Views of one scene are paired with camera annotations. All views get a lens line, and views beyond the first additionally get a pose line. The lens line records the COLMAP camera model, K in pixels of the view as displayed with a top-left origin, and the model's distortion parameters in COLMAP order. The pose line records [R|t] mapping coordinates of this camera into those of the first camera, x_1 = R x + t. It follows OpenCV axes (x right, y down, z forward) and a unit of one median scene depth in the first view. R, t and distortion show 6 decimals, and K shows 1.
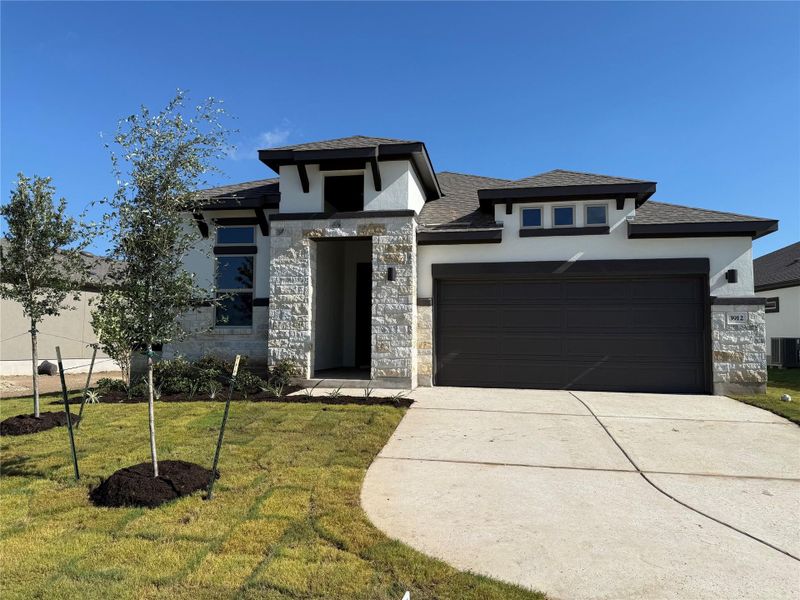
lens RADIAL K [[589.5, 0, 400.0], [0, 589.5, 300.0], [0, 0, 1]] dist [-0.001841, -0.002975]
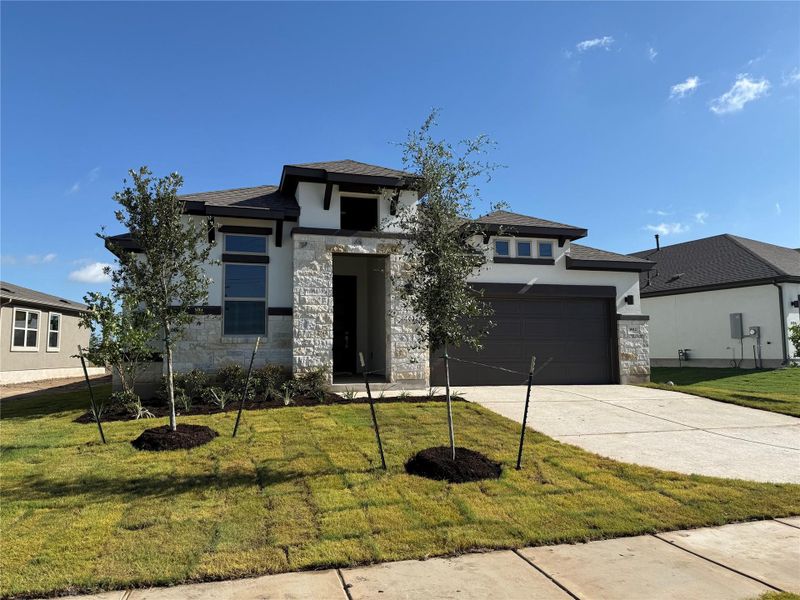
lens RADIAL K [[589.5, 0, 400.0], [0, 589.5, 300.0], [0, 0, 1]] dist [-0.001841, -0.002975]
pose [[0.888227, 0.028840, 0.458499, -0.536823], [-0.019937, 0.999507, -0.024247, 0.004696], [-0.458972, 0.012396, 0.888364, -0.008078]]
